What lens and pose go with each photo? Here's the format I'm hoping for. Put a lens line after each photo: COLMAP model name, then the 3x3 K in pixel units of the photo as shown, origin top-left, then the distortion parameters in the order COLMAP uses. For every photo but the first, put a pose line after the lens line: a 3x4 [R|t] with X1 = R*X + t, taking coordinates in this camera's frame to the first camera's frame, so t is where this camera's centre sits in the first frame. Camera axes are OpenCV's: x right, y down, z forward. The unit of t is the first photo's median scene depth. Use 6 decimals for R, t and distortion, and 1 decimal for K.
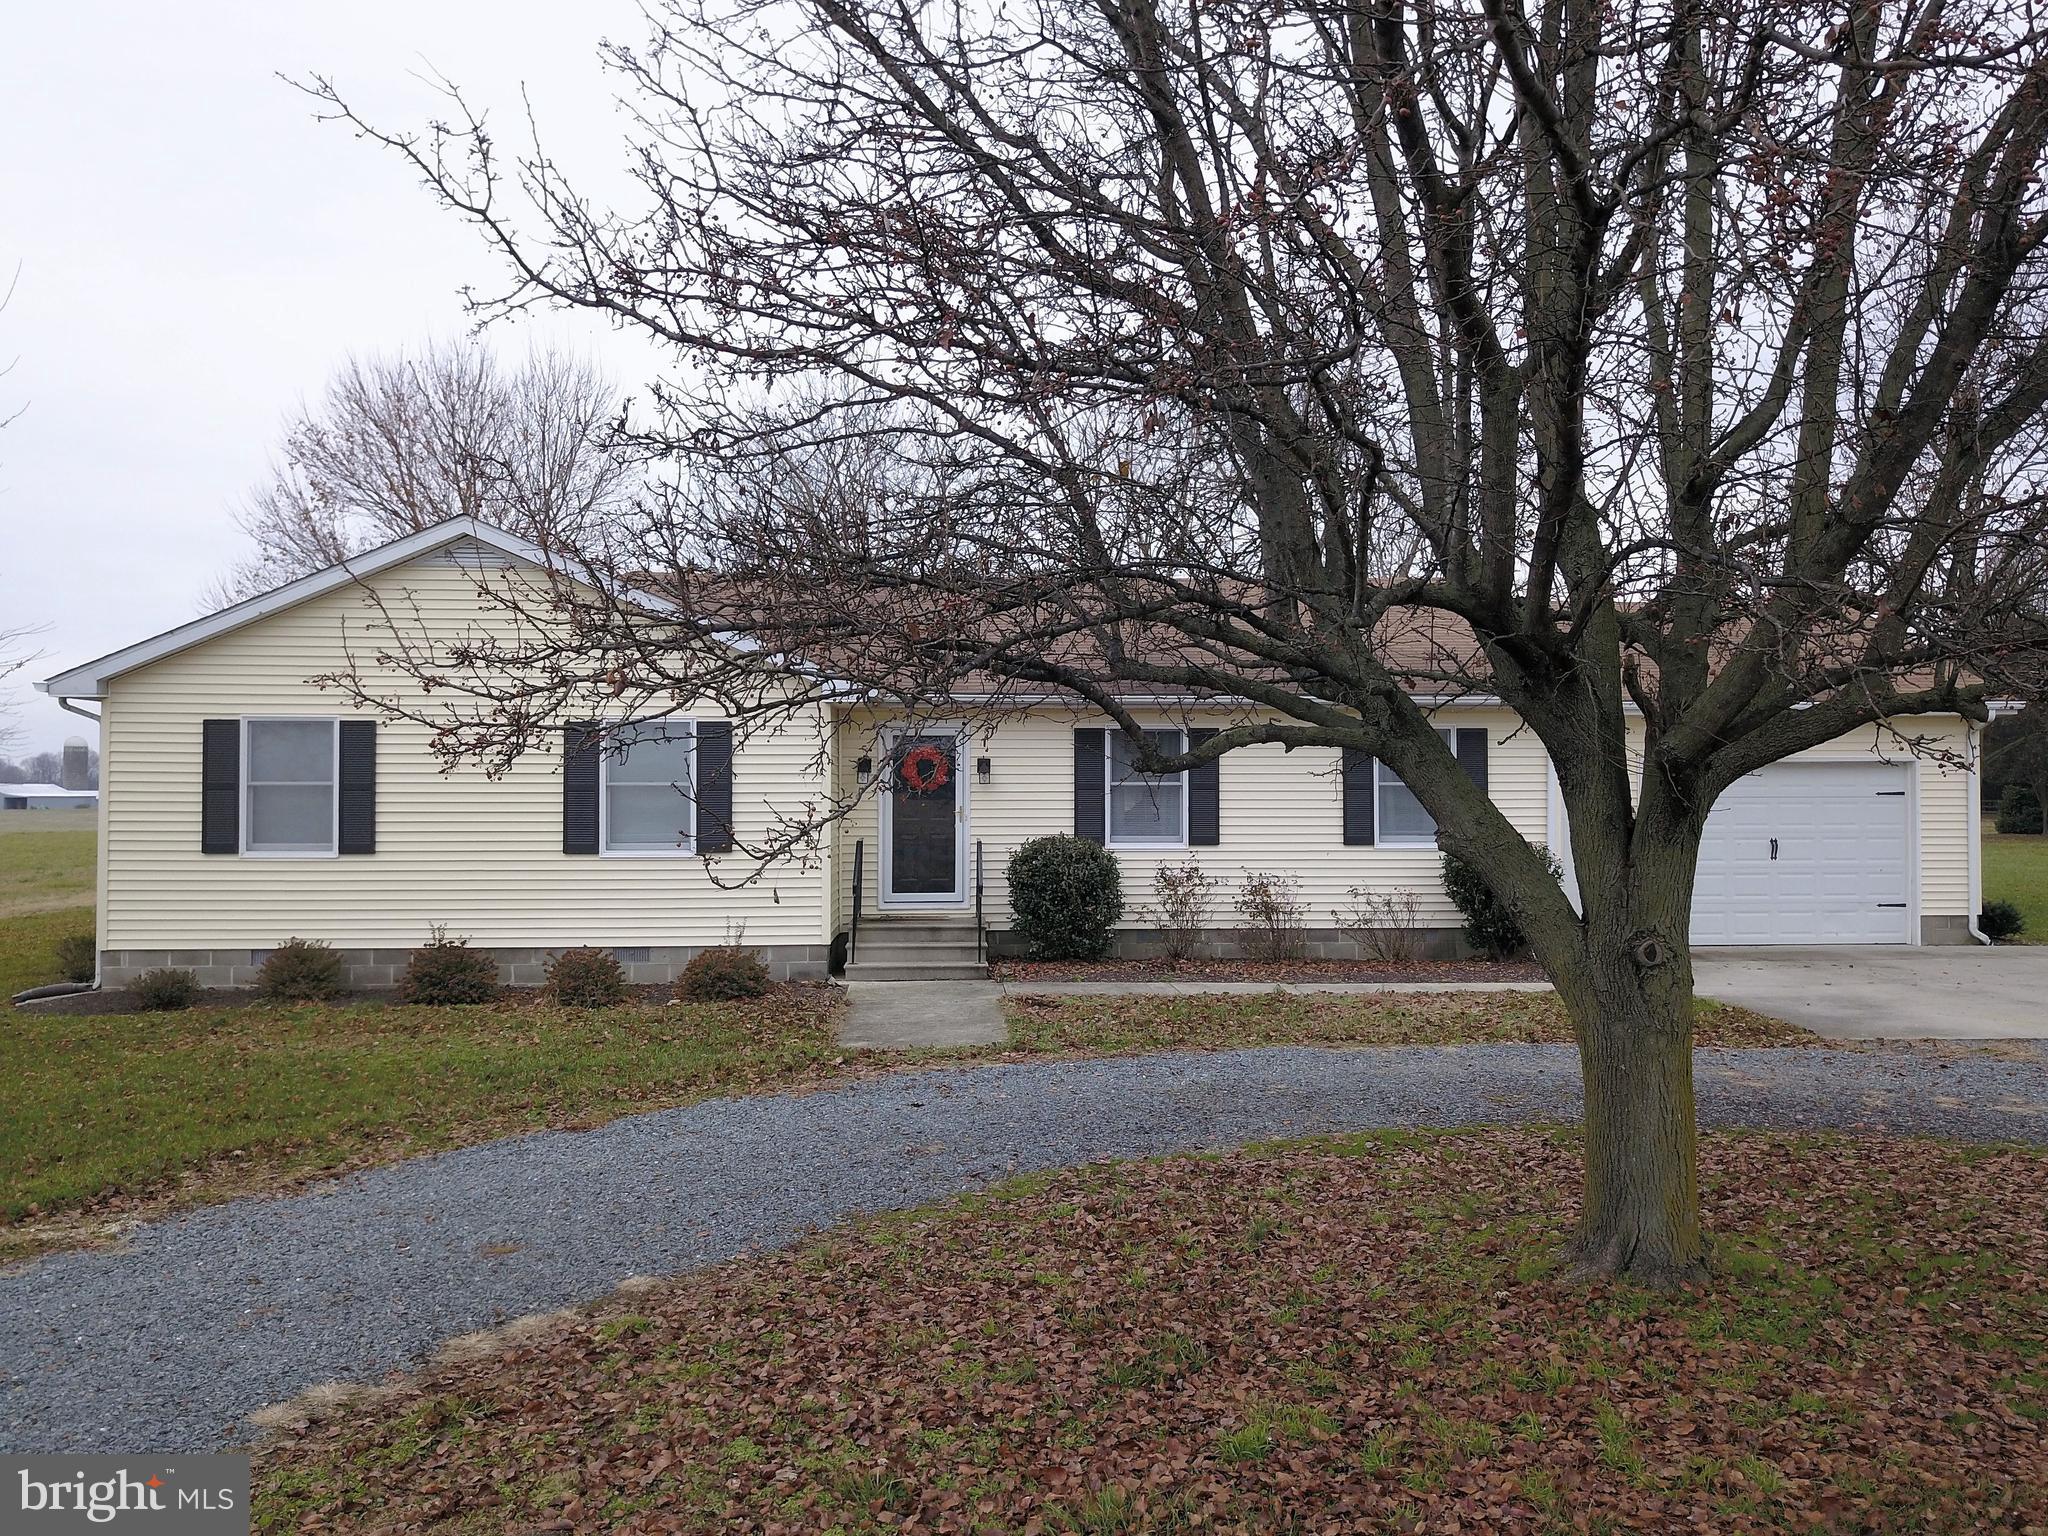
lens RADIAL K [[1634.3, 0, 1034.2], [0, 1634.3, 773.6], [0, 0, 1]] dist [0.008410, -0.001862]
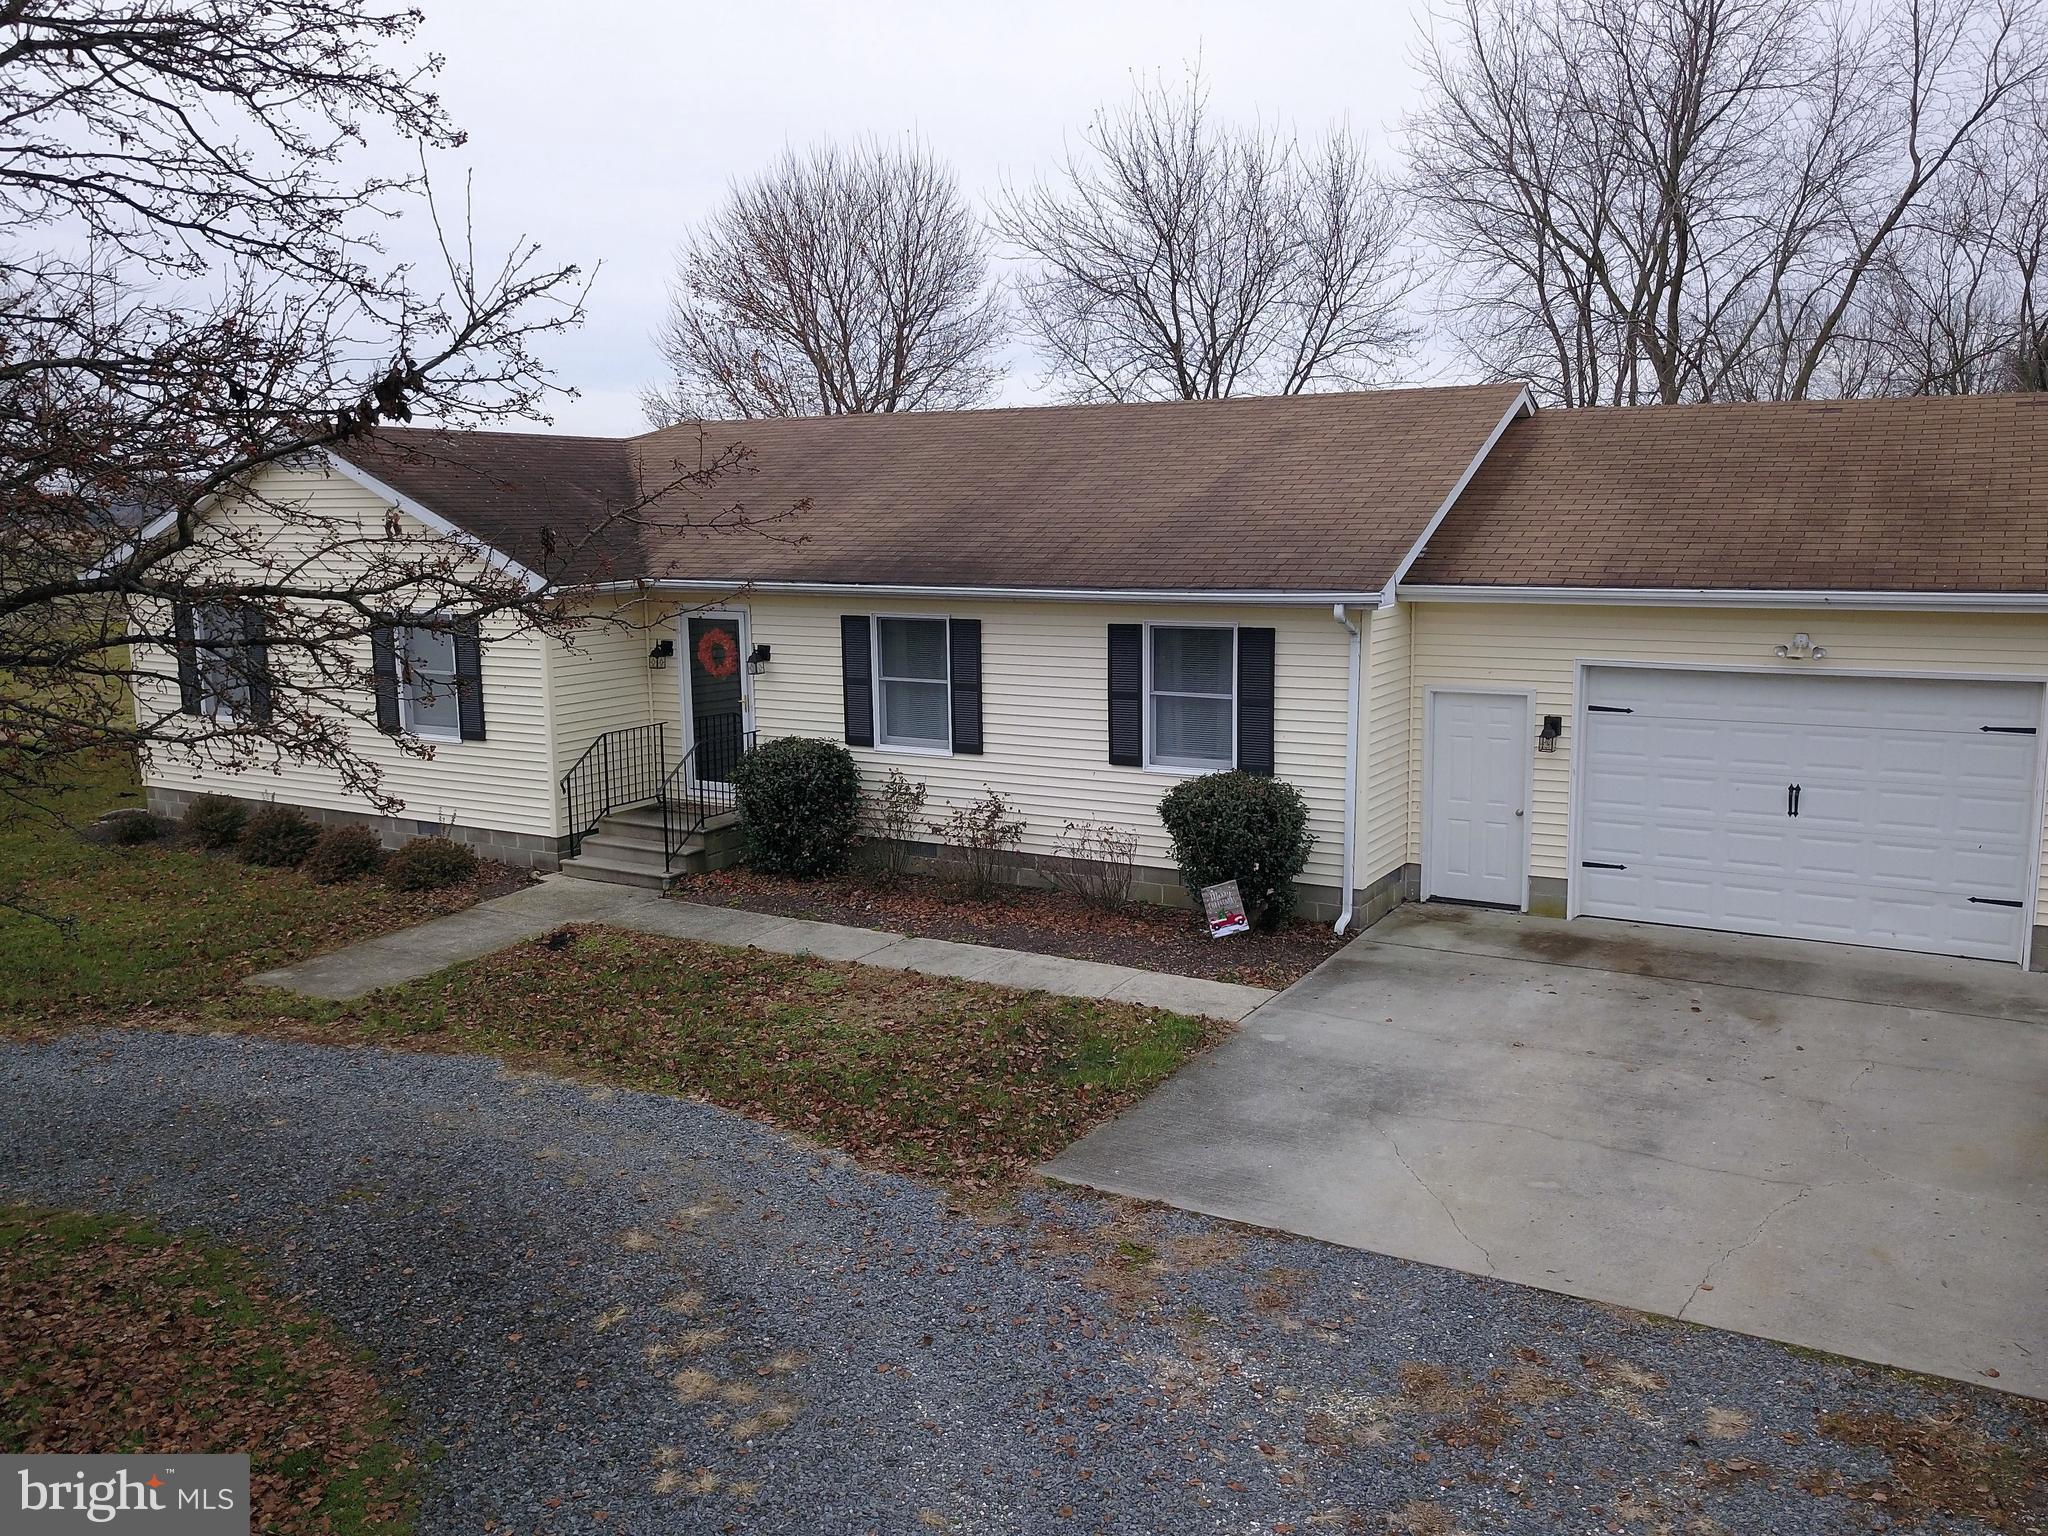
lens RADIAL K [[1634.3, 0, 1038.7], [0, 1634.3, 828.0], [0, 0, 1]] dist [0.008410, -0.001862]
pose [[0.835872, 0.099373, -0.539855, 0.634417], [0.016138, 0.978603, 0.205122, -0.099451], [0.548687, -0.180168, 0.816383, 0.309045]]
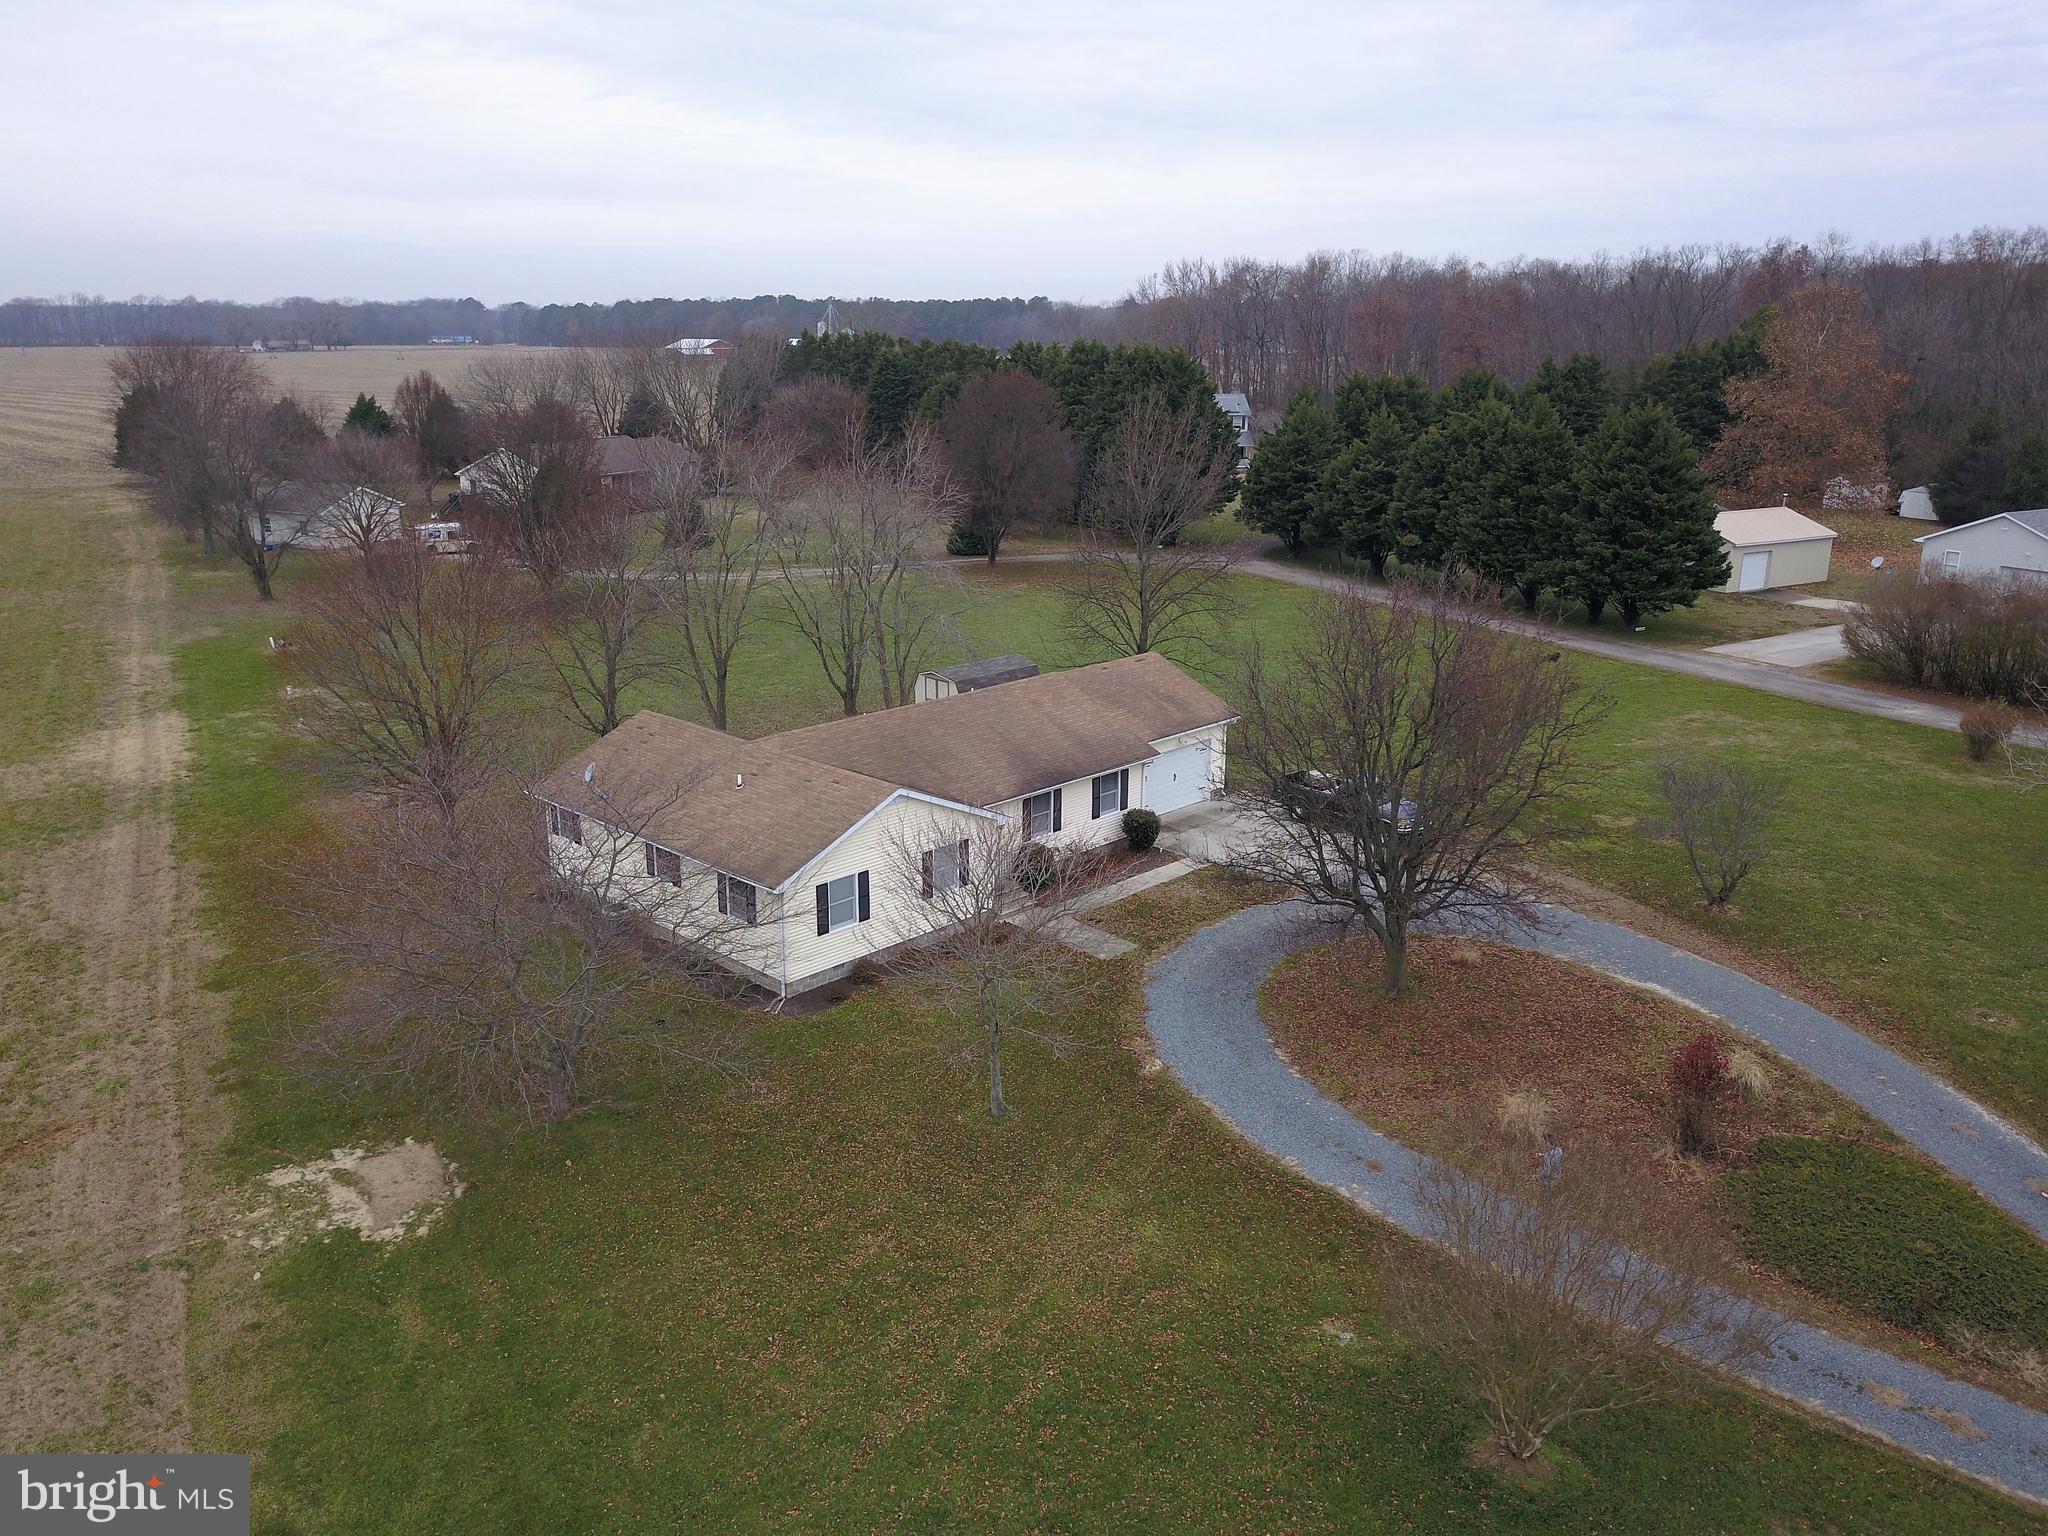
lens RADIAL K [[1634.3, 0, 1010.1], [0, 1634.3, 768.8], [0, 0, 1]] dist [0.008410, -0.001862]
pose [[0.747796, -0.184174, 0.637872, -1.703871], [-0.008030, 0.958175, 0.286070, -0.850594], [-0.663880, -0.219044, 0.715041, -0.875517]]
